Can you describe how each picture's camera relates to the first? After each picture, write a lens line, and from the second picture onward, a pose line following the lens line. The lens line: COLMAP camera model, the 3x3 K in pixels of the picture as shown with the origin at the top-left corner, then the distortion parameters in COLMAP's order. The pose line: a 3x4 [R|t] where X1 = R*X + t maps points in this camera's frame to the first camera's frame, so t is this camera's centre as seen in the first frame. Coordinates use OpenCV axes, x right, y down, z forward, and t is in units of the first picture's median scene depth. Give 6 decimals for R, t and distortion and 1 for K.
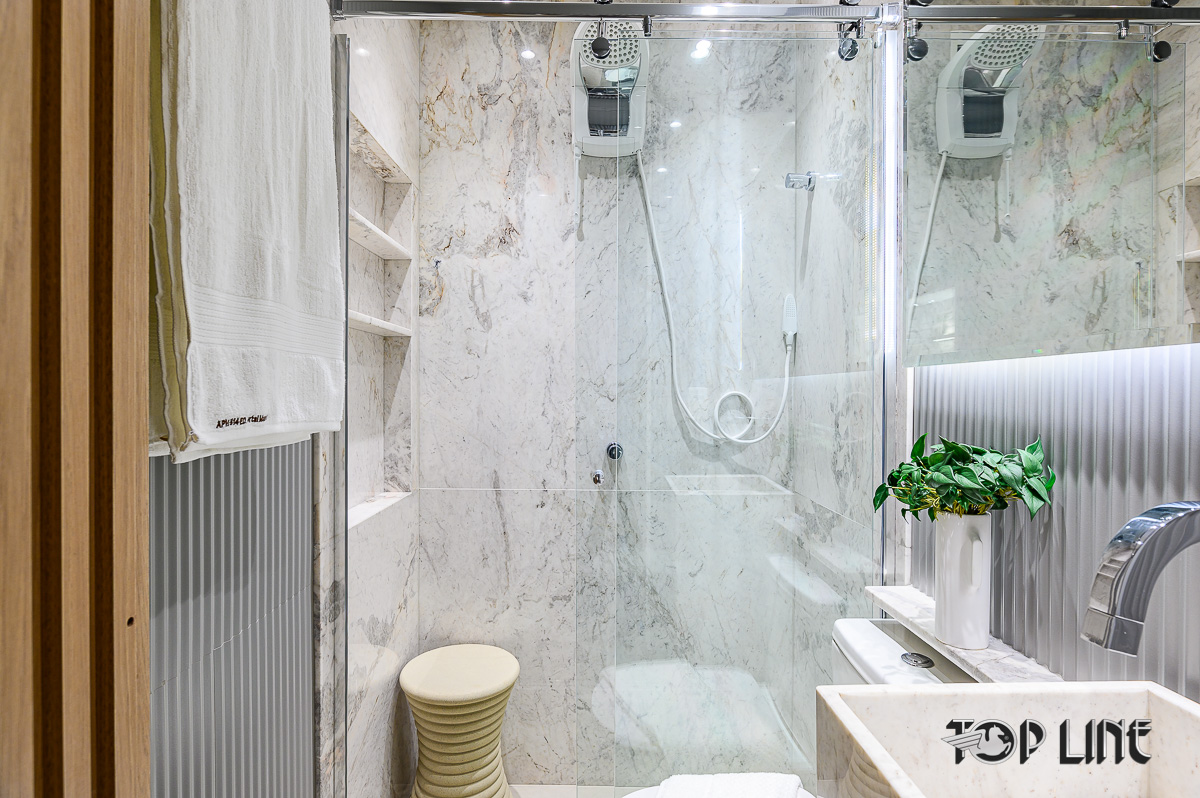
lens RADIAL K [[605.1, 0, 600.0], [0, 605.1, 399.0], [0, 0, 1]] dist [-0.010464, 0.005535]
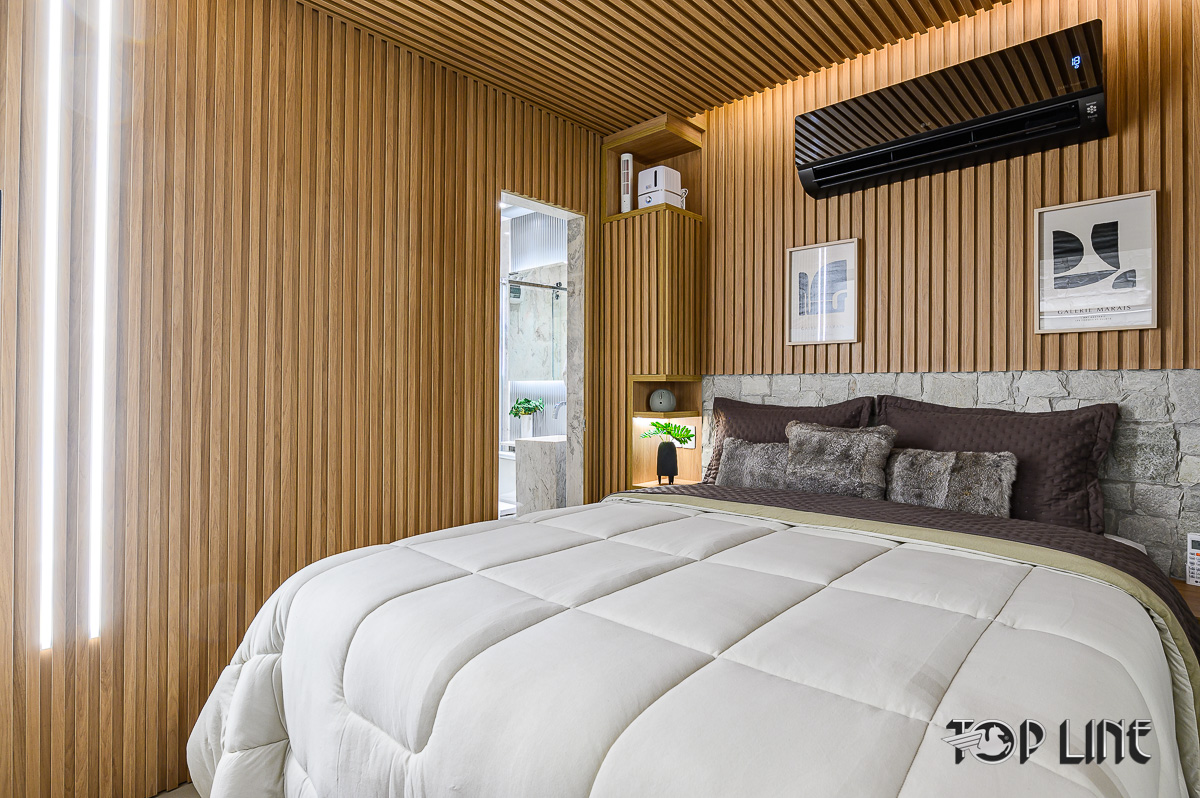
lens RADIAL K [[612.5, 0, 599.1], [0, 612.5, 380.9], [0, 0, 1]] dist [-0.007975, 0.002903]
pose [[0.694599, 0.012531, 0.719288, -1.135533], [0.002812, 0.999793, -0.020134, 0.014244], [-0.719392, 0.016008, 0.694420, -1.257848]]
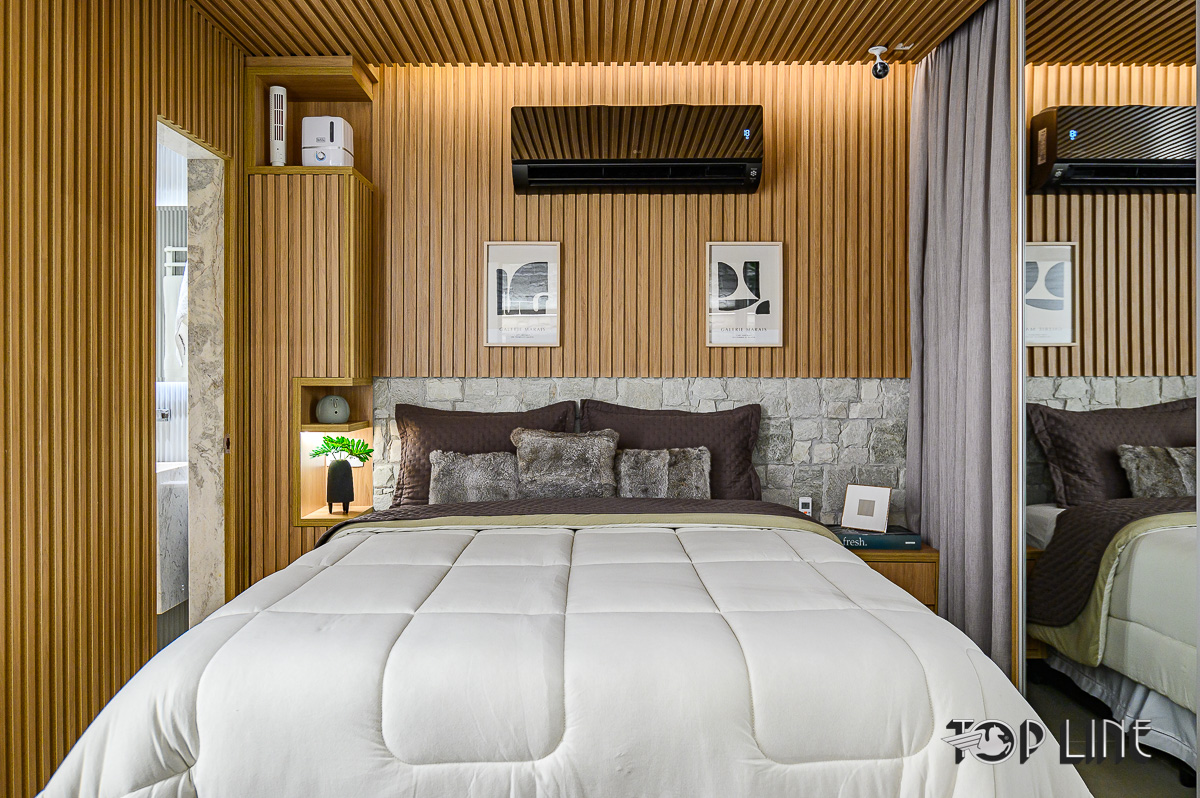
lens RADIAL K [[837.4, 0, 601.9], [0, 837.4, 382.2], [0, 0, 1]] dist [-0.010657, 0.002022]
pose [[0.014420, -0.001797, 0.999894, -1.642252], [0.010741, 0.999941, 0.001642, -0.022149], [-0.999838, 0.010716, 0.014438, -0.829687]]
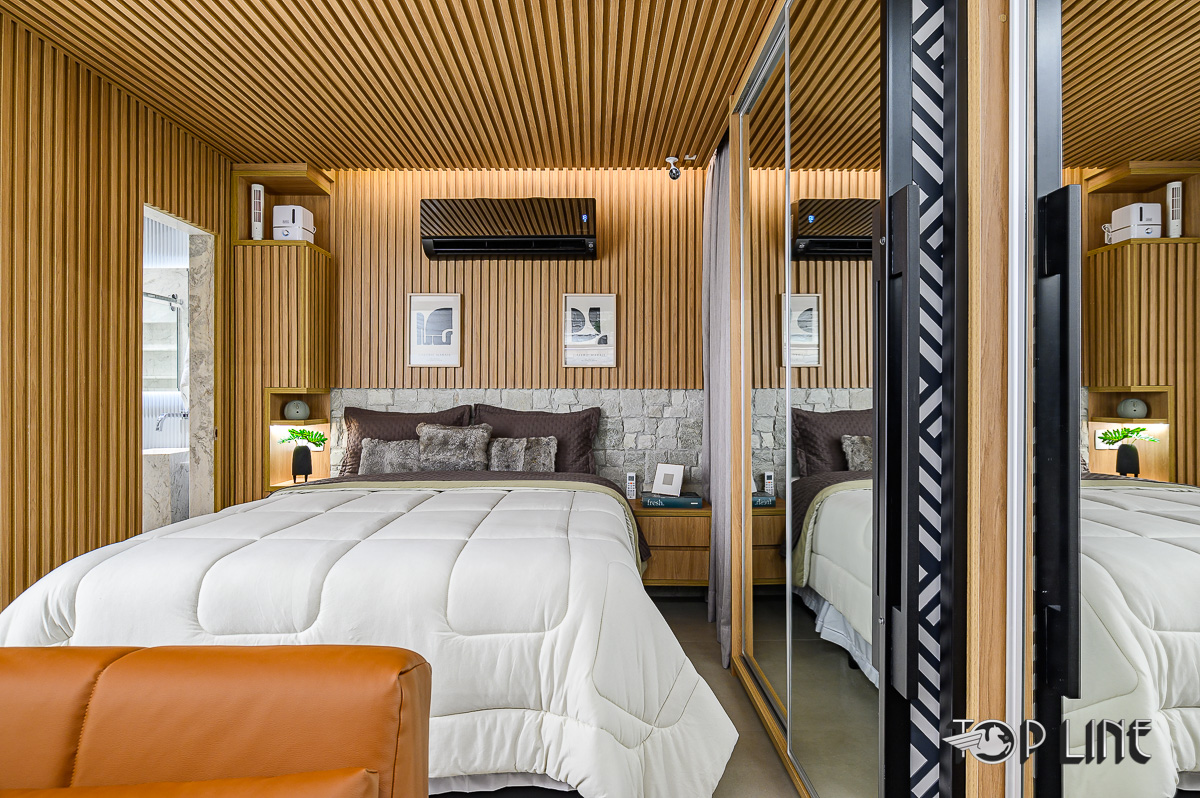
lens RADIAL K [[605.1, 0, 600.0], [0, 605.1, 399.0], [0, 0, 1]] dist [-0.010464, 0.005535]
pose [[0.010921, 0.001421, 0.999939, -1.701106], [0.009608, 0.999953, -0.001526, 0.011508], [-0.999894, 0.009625, 0.010907, -1.189650]]
